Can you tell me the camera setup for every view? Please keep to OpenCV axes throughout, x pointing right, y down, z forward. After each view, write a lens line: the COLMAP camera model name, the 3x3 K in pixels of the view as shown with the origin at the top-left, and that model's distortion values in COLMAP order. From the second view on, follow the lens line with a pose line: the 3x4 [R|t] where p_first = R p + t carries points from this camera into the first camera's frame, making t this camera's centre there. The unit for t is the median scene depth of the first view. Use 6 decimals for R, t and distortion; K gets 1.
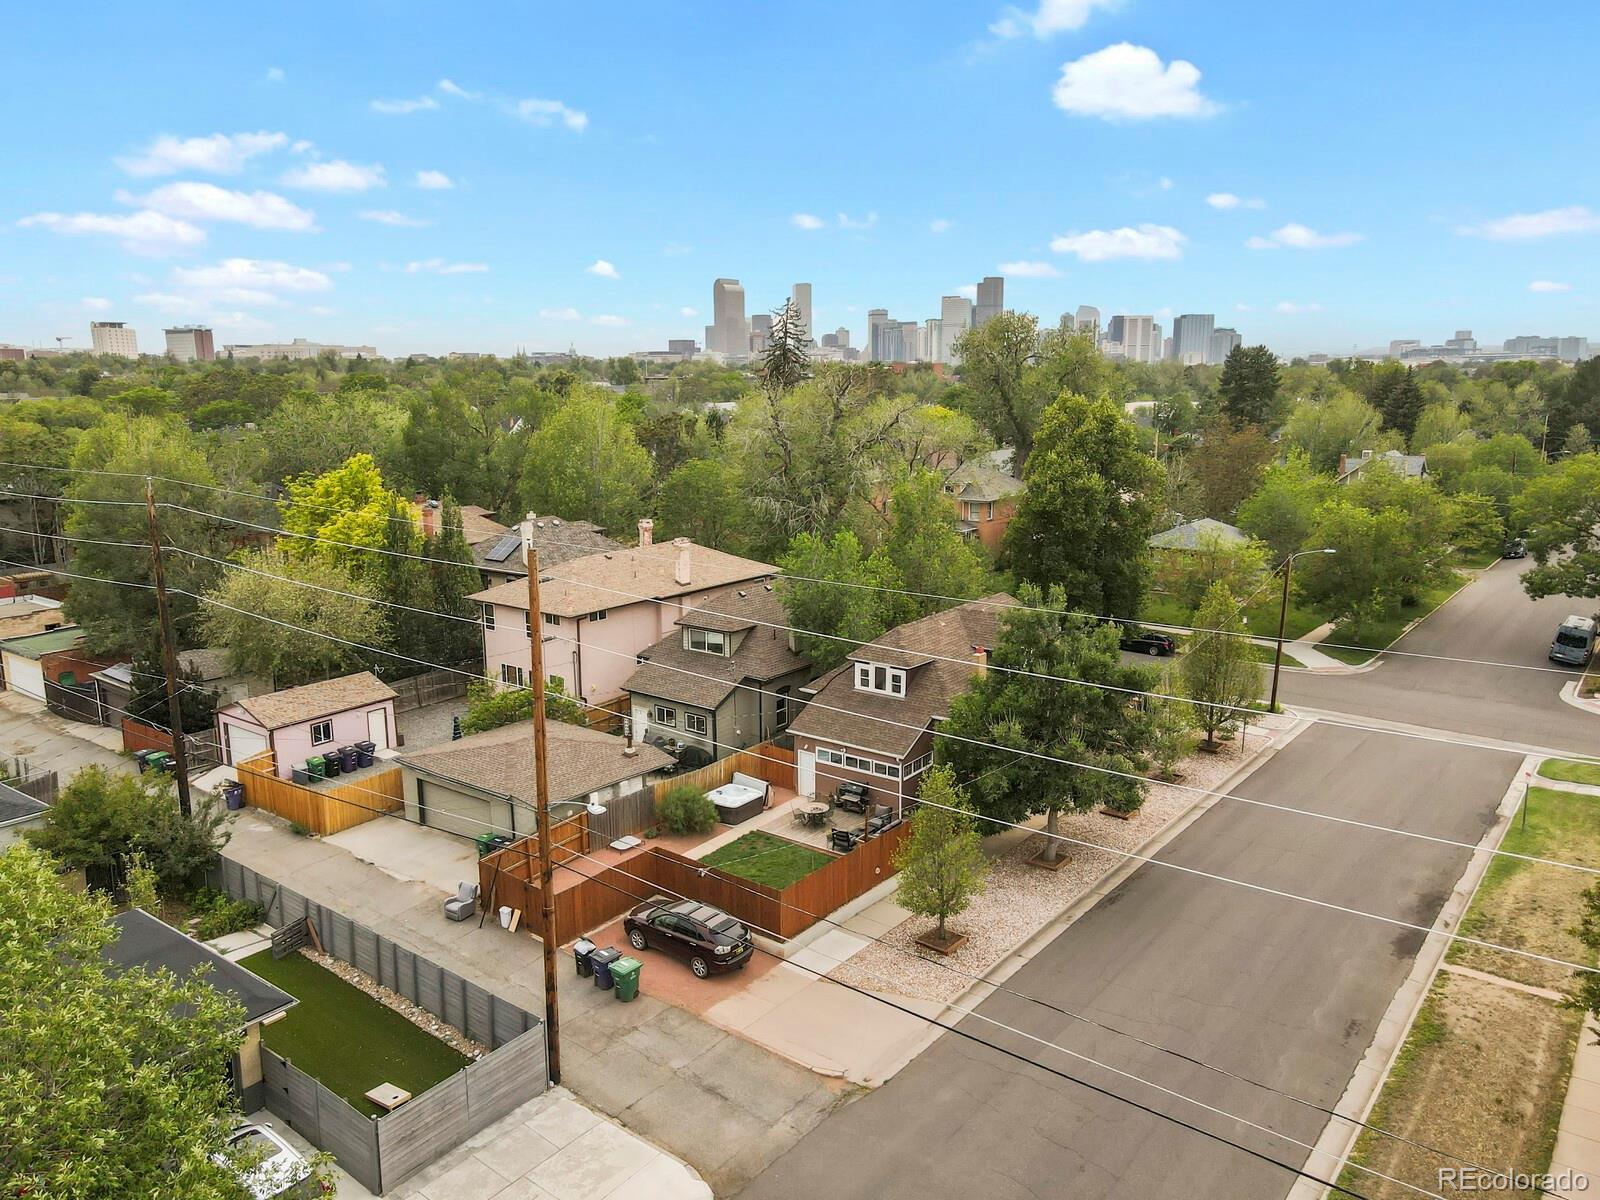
lens RADIAL K [[1164.7, 0, 795.0], [0, 1164.7, 596.5], [0, 0, 1]] dist [0.044271, 0.011003]
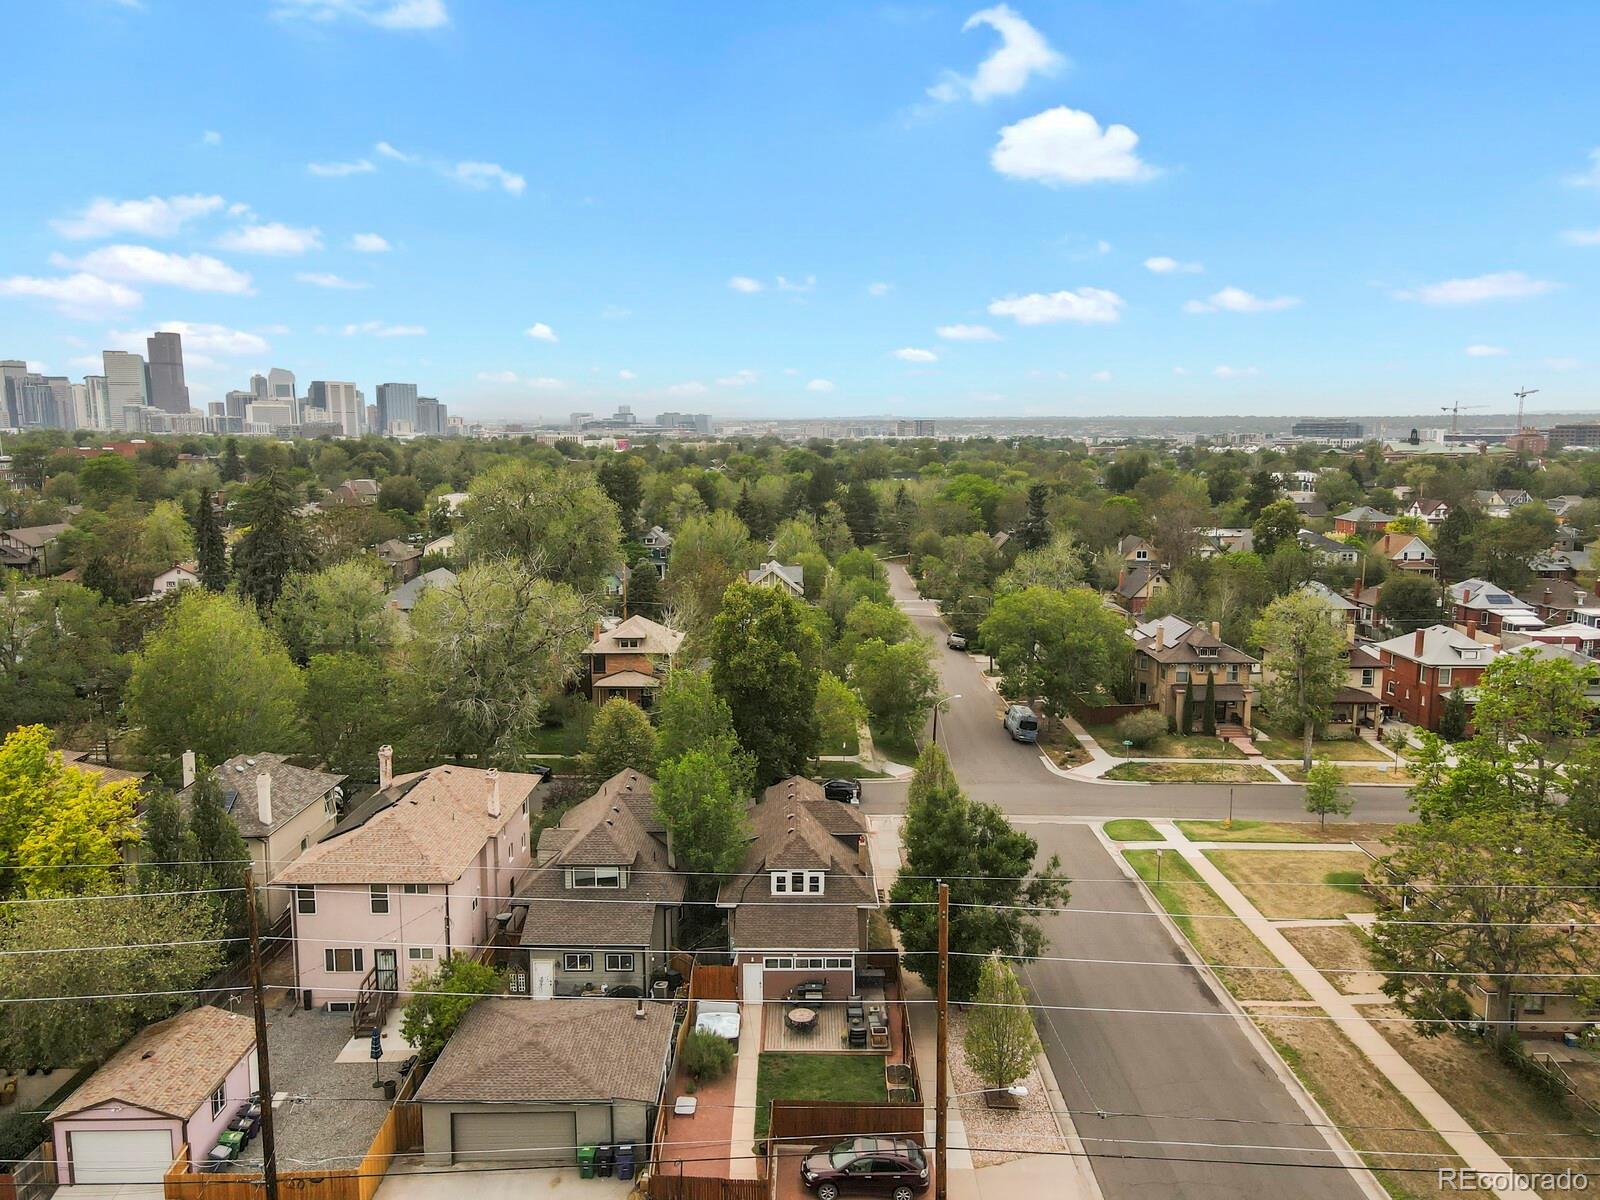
lens RADIAL K [[1161.3, 0, 795.4], [0, 1161.3, 605.7], [0, 0, 1]] dist [0.028023, 0.041808]
pose [[0.796700, -0.083741, 0.598546, -0.594752], [0.111306, 0.993744, -0.009123, -0.190485], [-0.594038, 0.073890, 0.801037, 0.073392]]
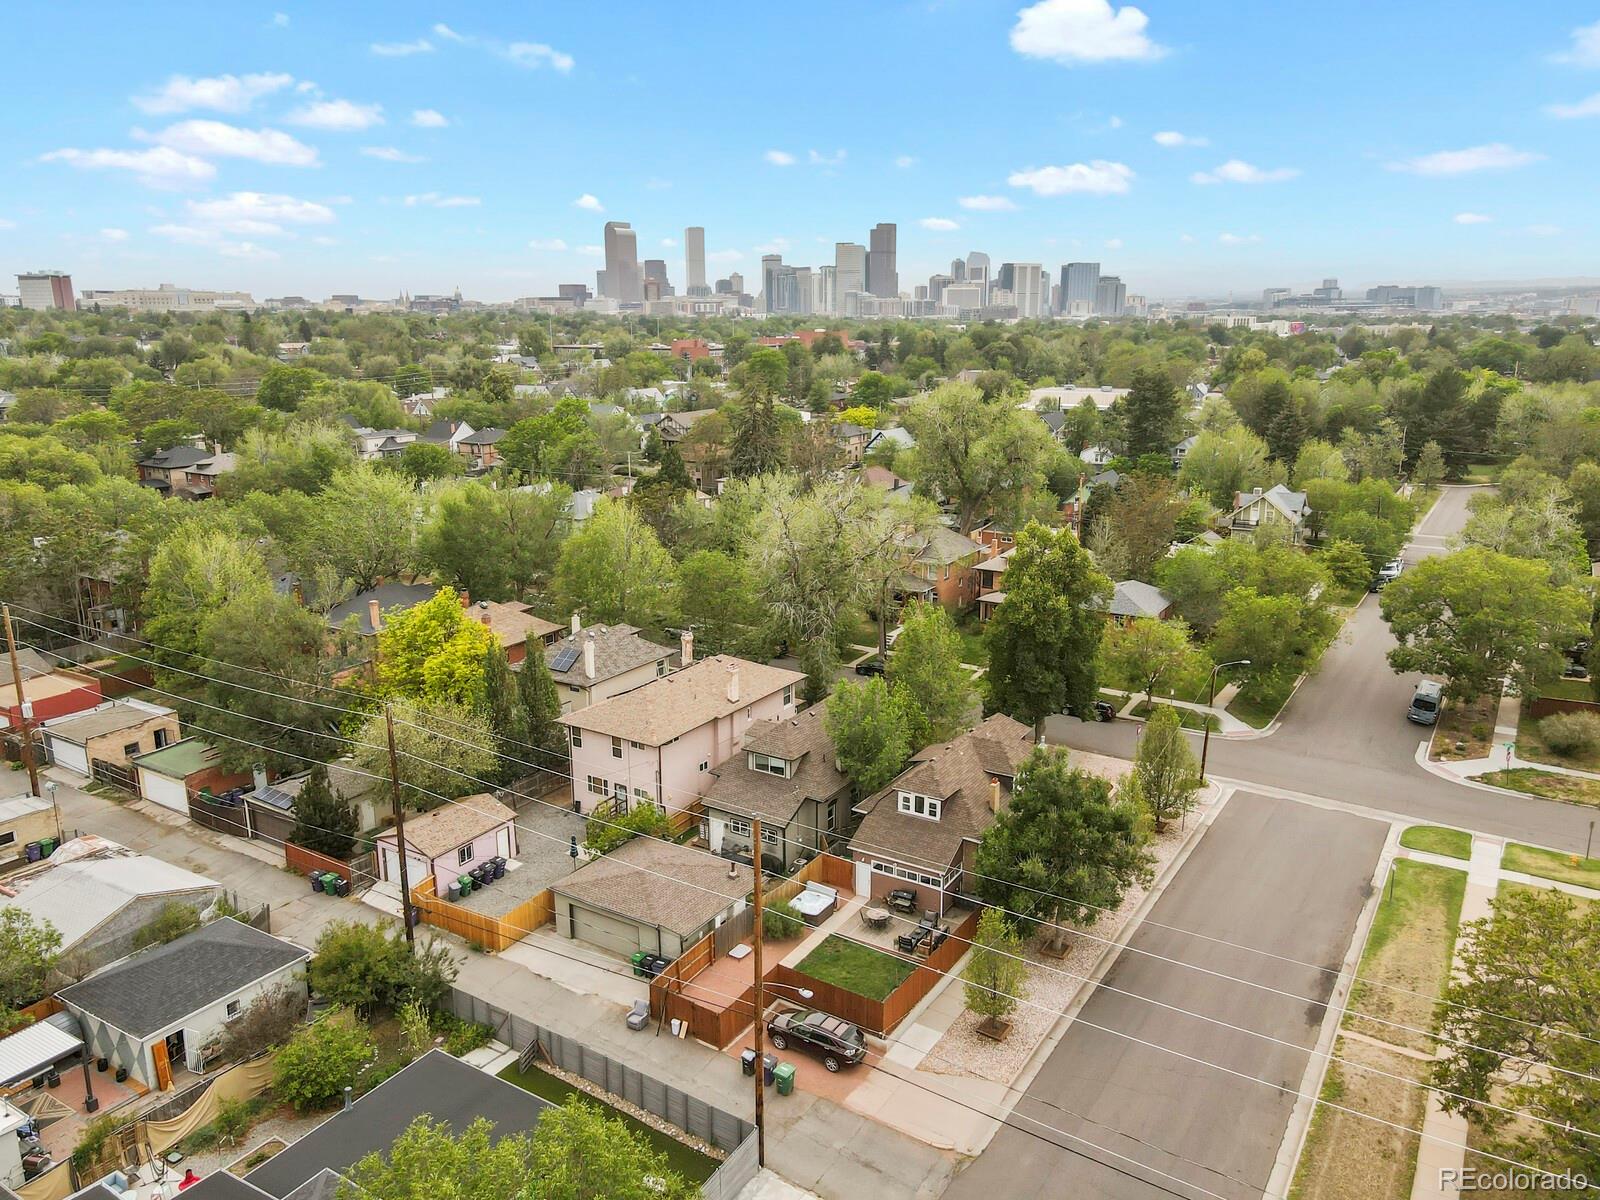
lens RADIAL K [[1161.3, 0, 795.4], [0, 1161.3, 605.7], [0, 0, 1]] dist [0.028023, 0.041808]
pose [[0.995966, -0.018799, 0.087743, -0.174196], [0.014017, 0.998399, 0.054802, -0.224638], [-0.088633, -0.053351, 0.994635, -0.255992]]
